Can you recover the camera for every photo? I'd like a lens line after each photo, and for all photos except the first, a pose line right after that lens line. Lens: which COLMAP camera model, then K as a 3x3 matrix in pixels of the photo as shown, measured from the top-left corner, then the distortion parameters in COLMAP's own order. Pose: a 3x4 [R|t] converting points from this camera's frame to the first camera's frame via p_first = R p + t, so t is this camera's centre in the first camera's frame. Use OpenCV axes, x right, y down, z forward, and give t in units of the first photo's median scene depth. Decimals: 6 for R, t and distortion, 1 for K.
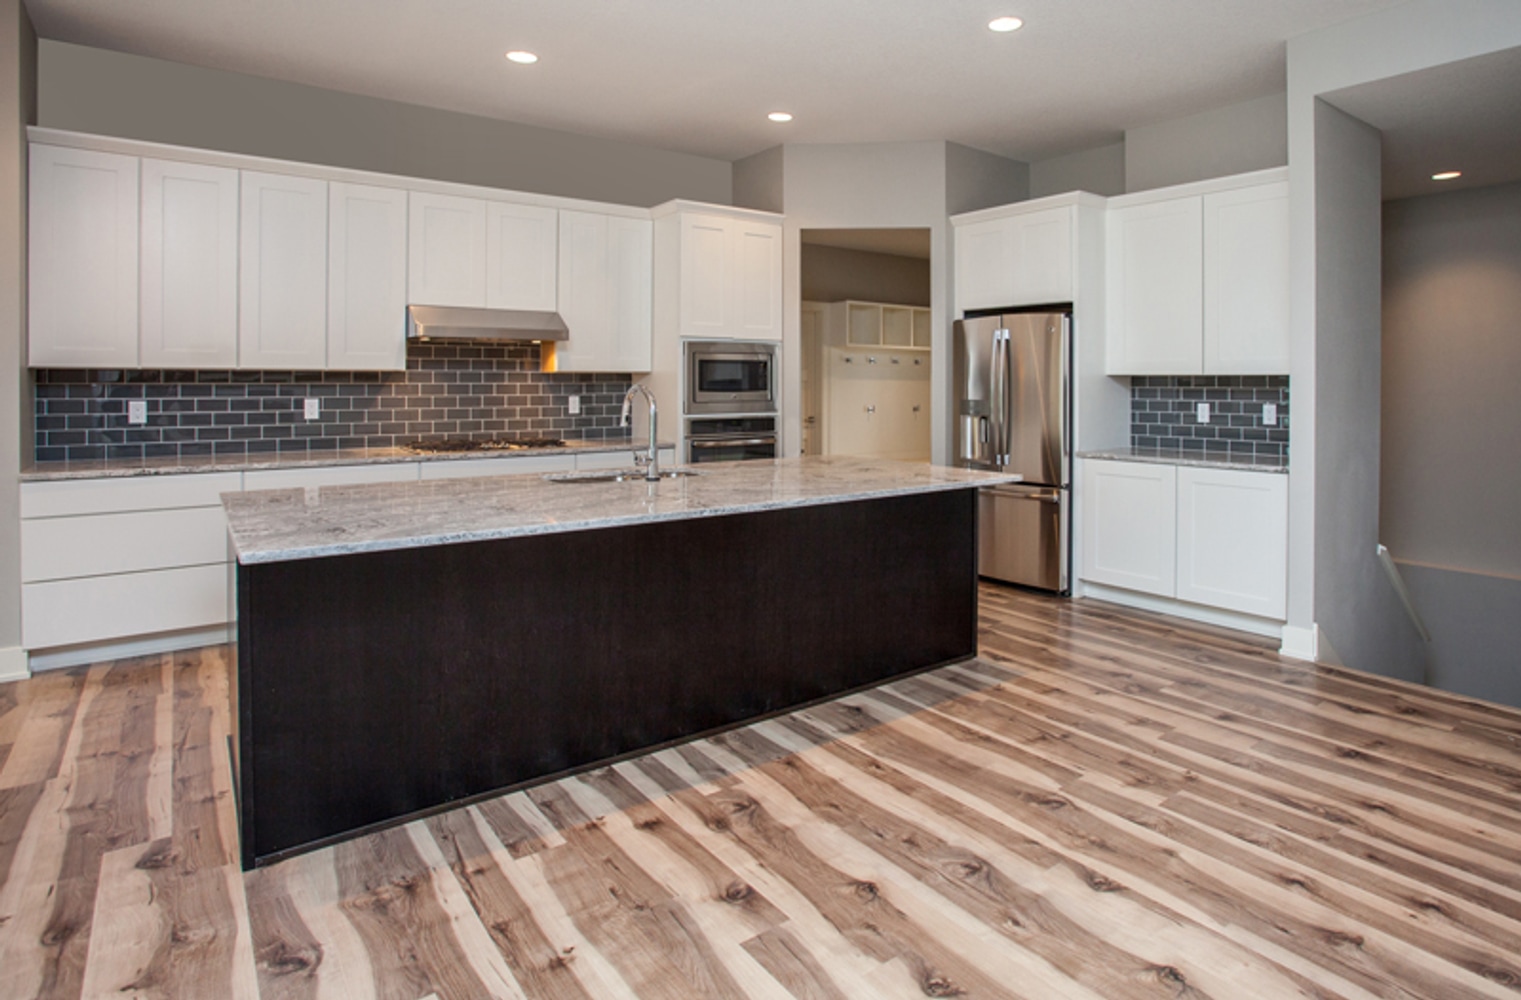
lens RADIAL K [[842.9, 0, 796.8], [0, 842.9, 398.2], [0, 0, 1]] dist [-0.080949, 0.037183]
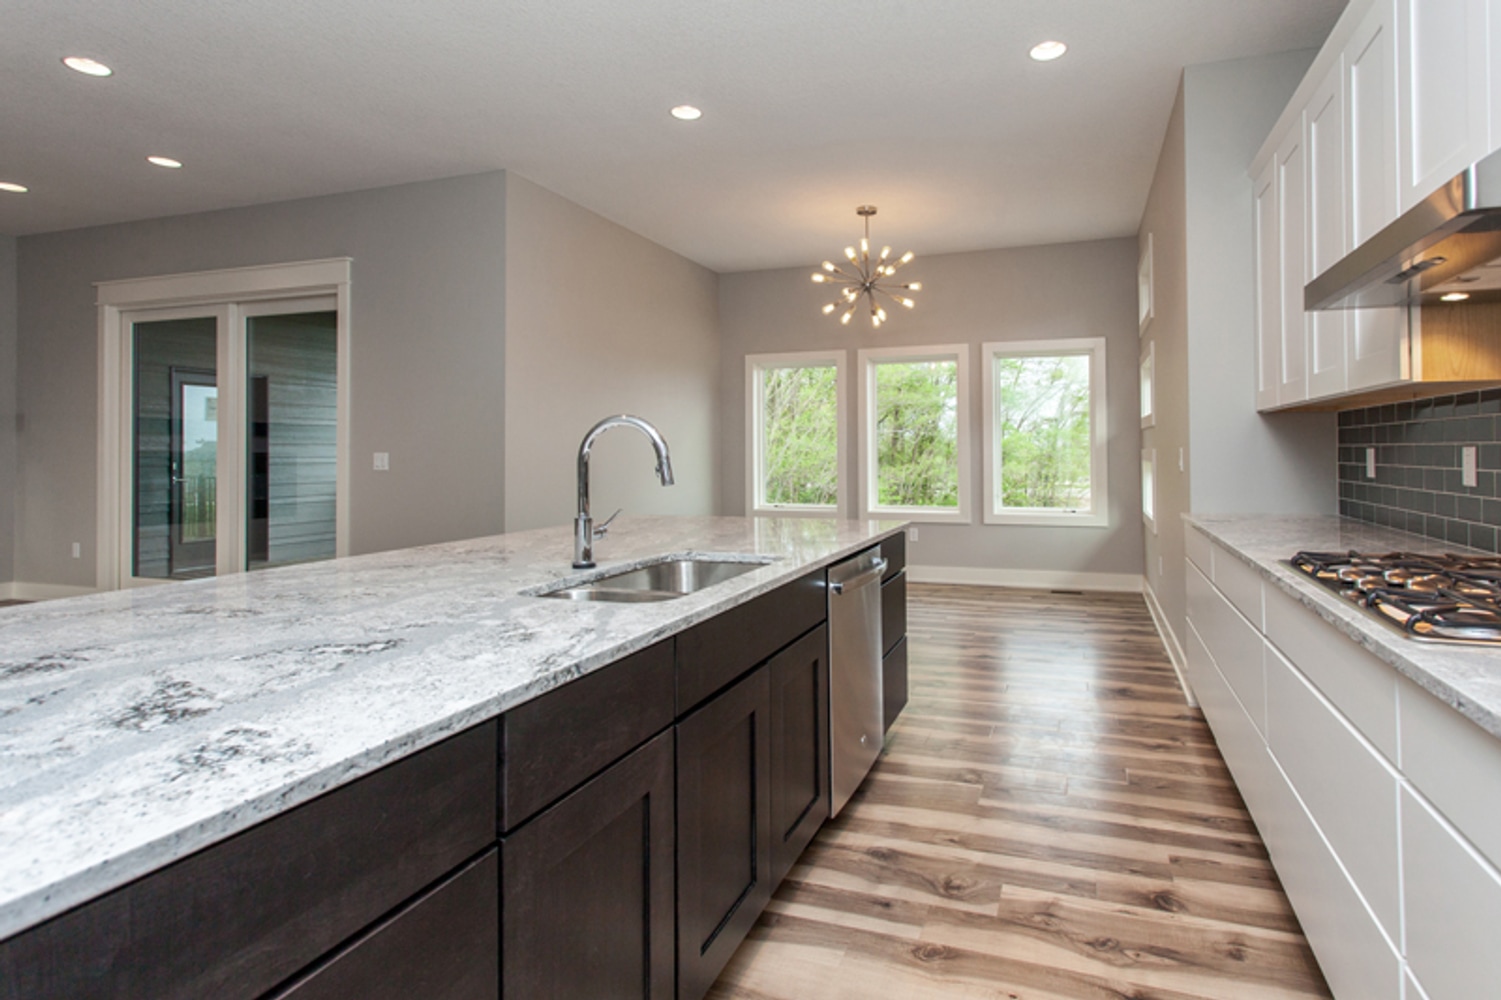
lens RADIAL K [[751.1, 0, 822.5], [0, 751.1, 442.6], [0, 0, 1]] dist [0.002500, 0.001383]
pose [[-0.810592, 0.000906, -0.585611, 0.013464], [-0.005844, 0.999937, 0.009635, -0.006038], [0.585582, 0.011233, -0.810535, 1.434767]]
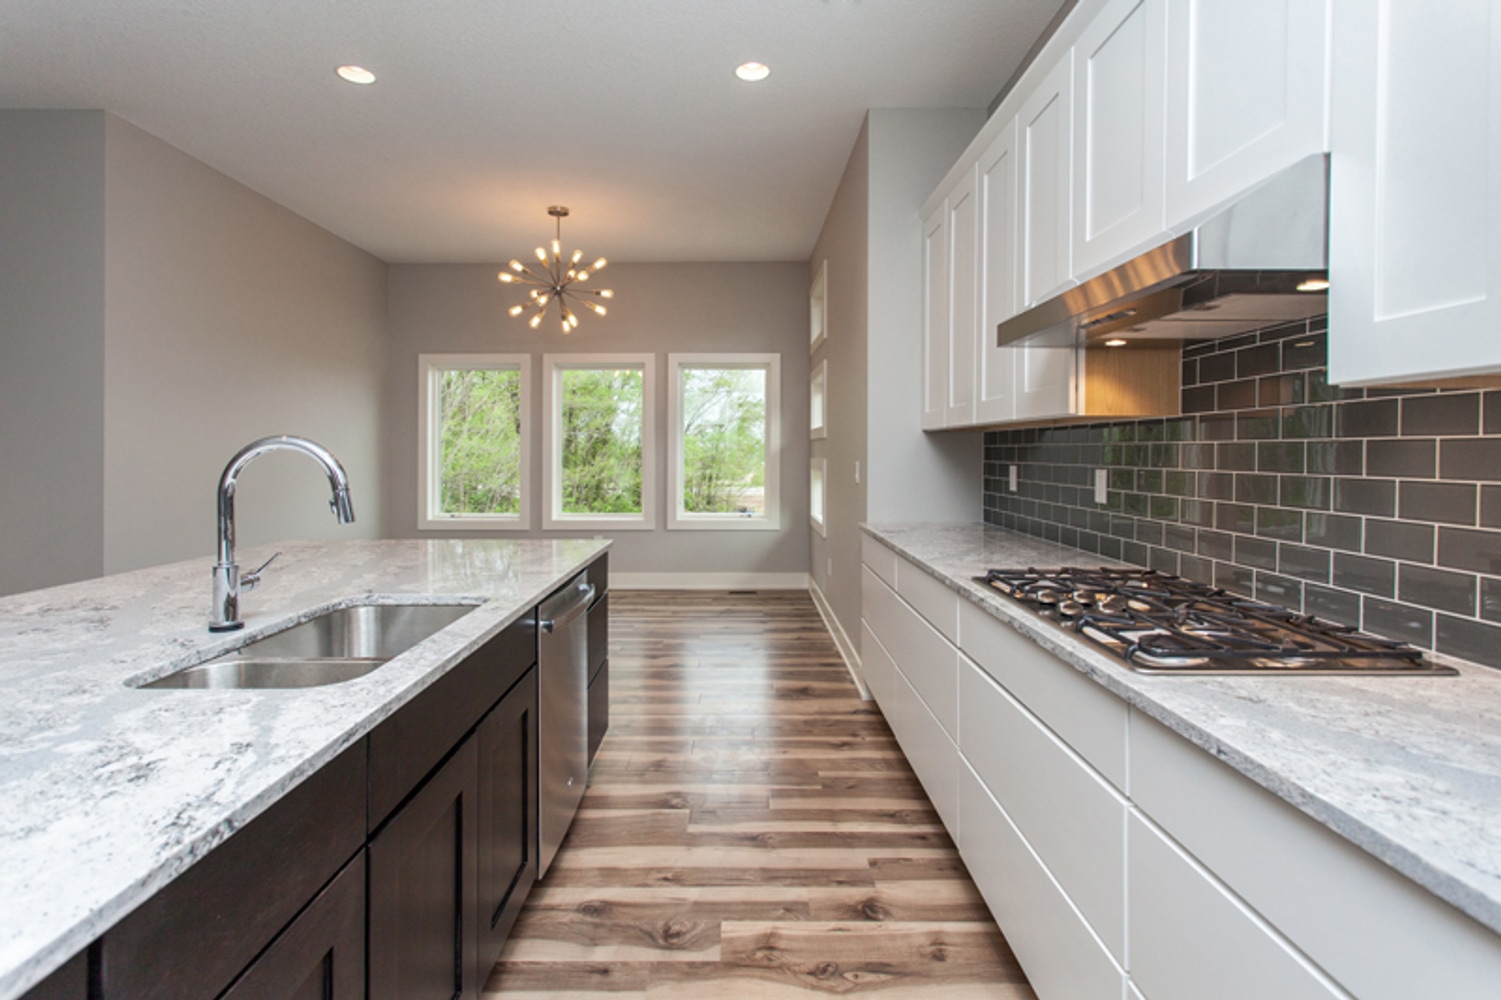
lens RADIAL K [[733.4, 0, 724.6], [0, 733.4, 456.2], [0, 0, 1]] dist [0.005094, 0.000578]
pose [[-0.600831, 0.003019, -0.799370, 0.002116], [-0.020483, 0.999606, 0.019171, -0.017109], [0.799114, 0.027892, -0.600533, 1.384824]]
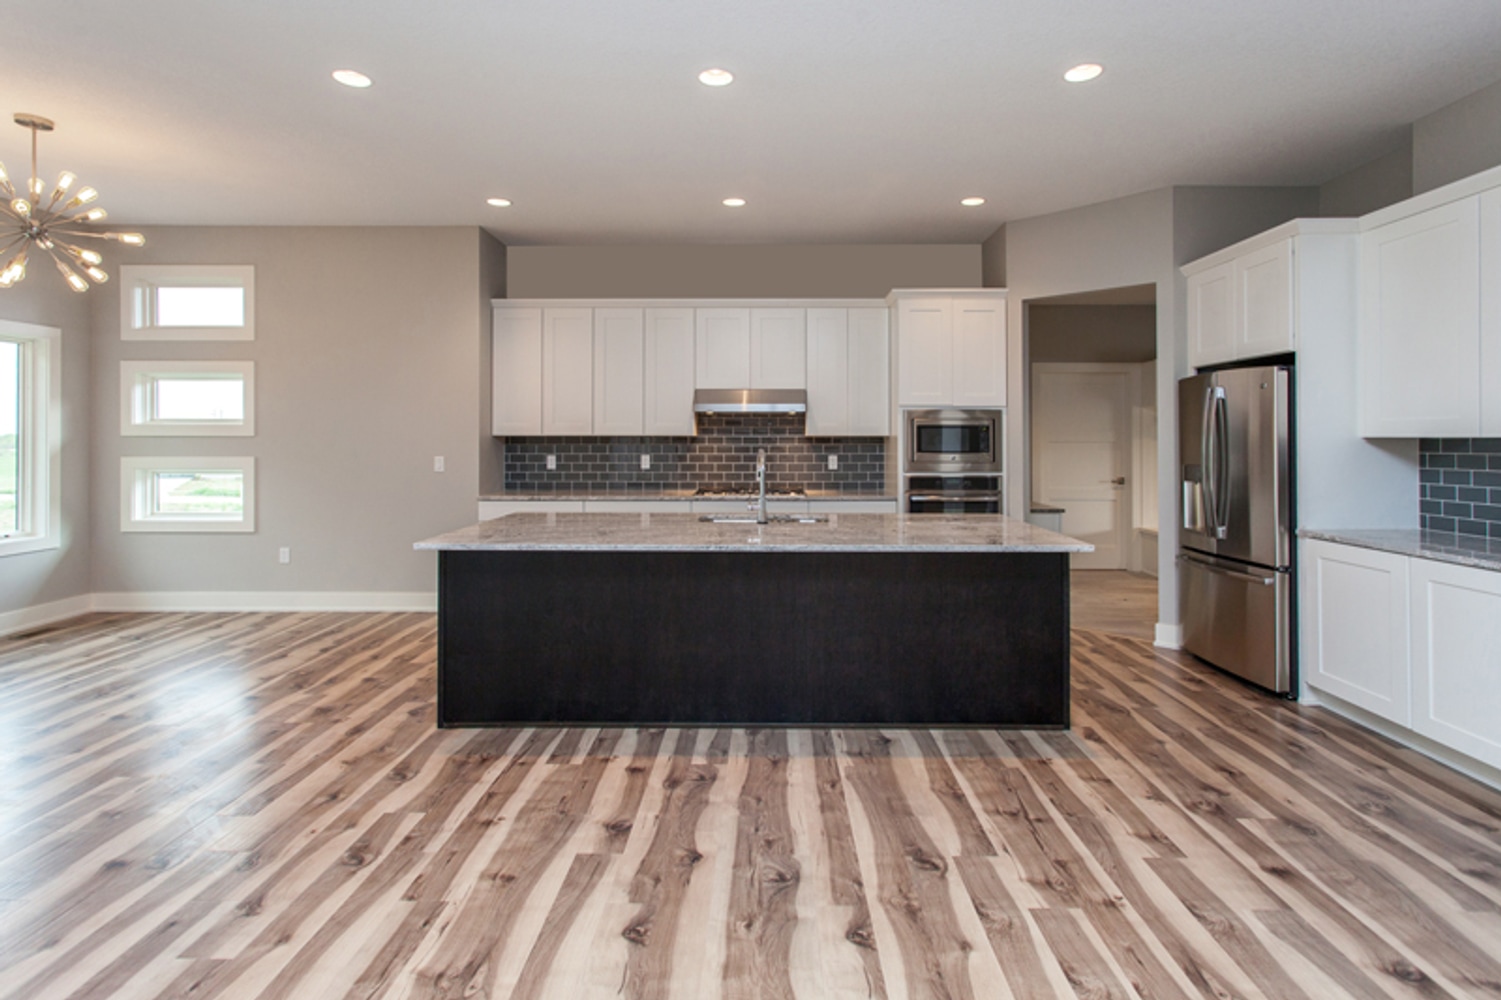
lens RADIAL K [[734.2, 0, 747.8], [0, 734.2, 442.5], [0, 0, 1]] dist [-0.000374, 0.000870]
pose [[0.783226, 0.001490, -0.621735, 0.473889], [-0.011347, 0.999865, -0.011898, -0.010523], [0.621633, 0.016373, 0.783137, 0.097074]]
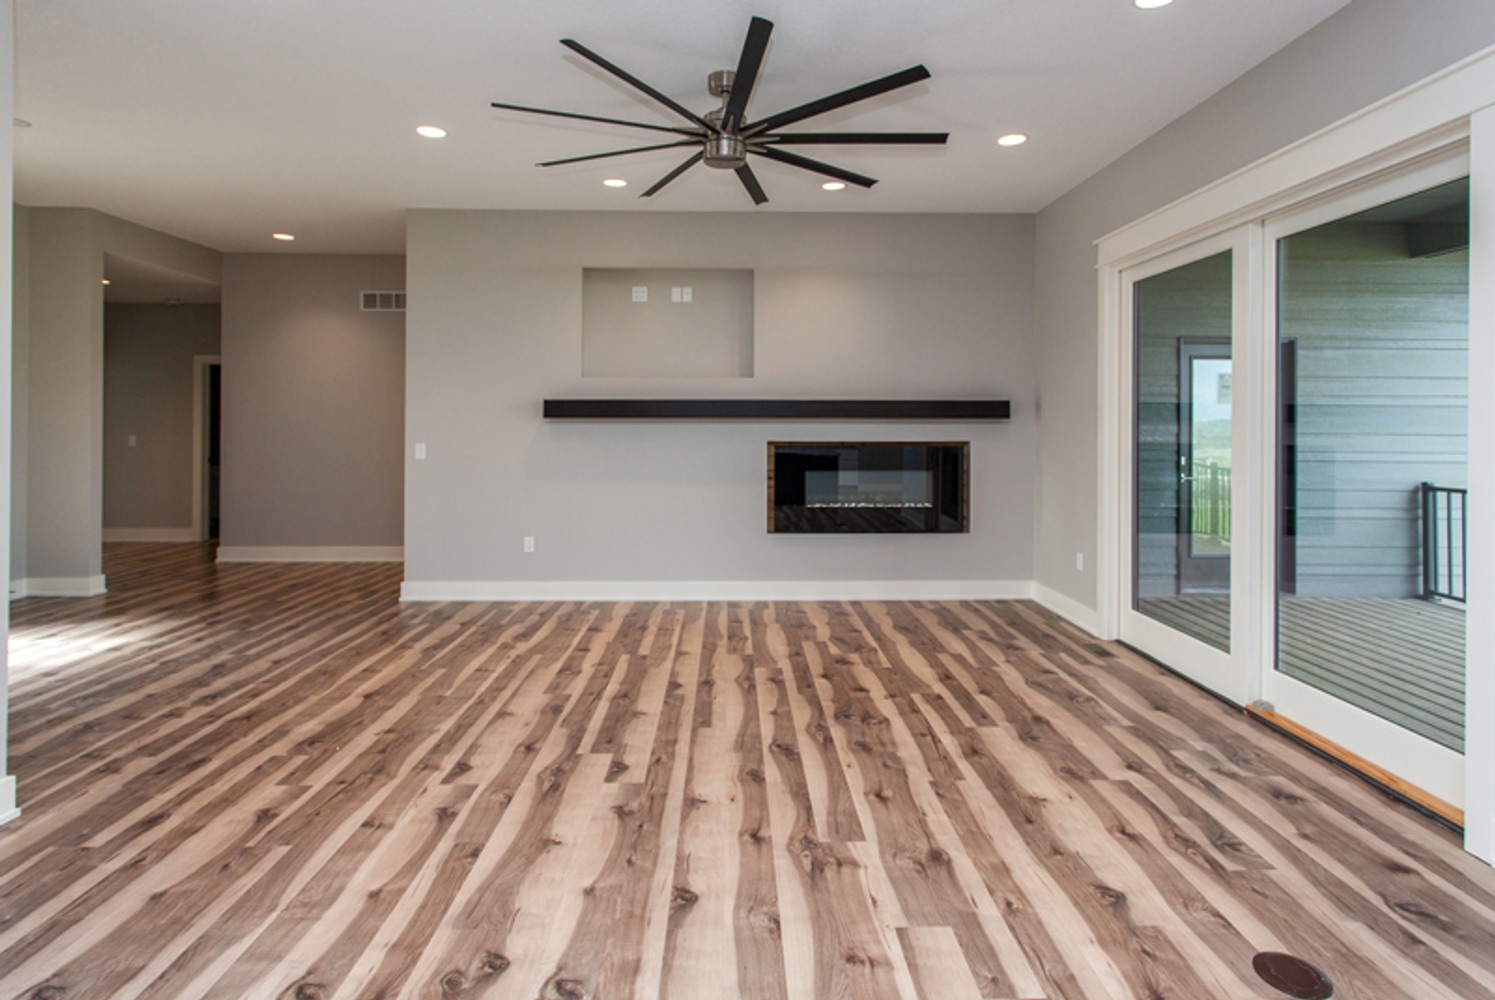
lens RADIAL K [[759.2, 0, 747.5], [0, 759.2, 421.9], [0, 0, 1]] dist [-0.000758, 0.000362]
pose [[-0.815022, -0.000836, 0.579430, 0.053095], [0.008108, 0.999885, 0.012848, -0.025166], [-0.579374, 0.015169, -0.814921, 0.713371]]
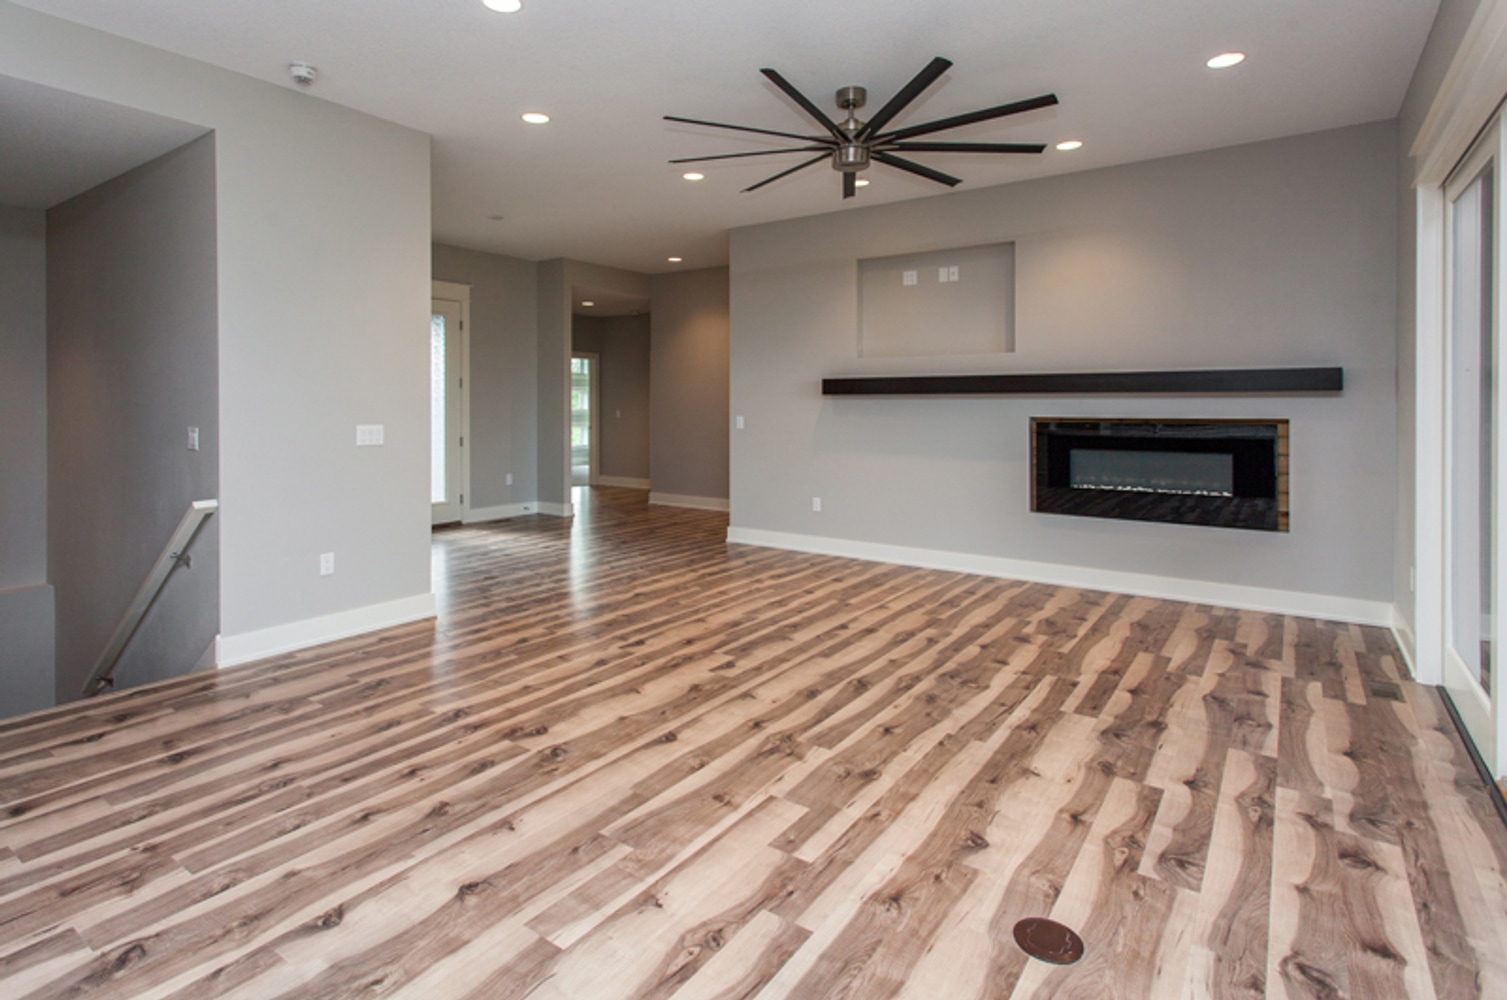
lens RADIAL K [[778.6, 0, 729.2], [0, 778.6, 405.1], [0, 0, 1]] dist [-0.002533, 0.001028]
pose [[-0.296056, -0.003080, 0.955166, -0.371156], [0.017746, 0.999804, 0.008725, -0.013173], [-0.955006, 0.019533, -0.295943, 0.453301]]
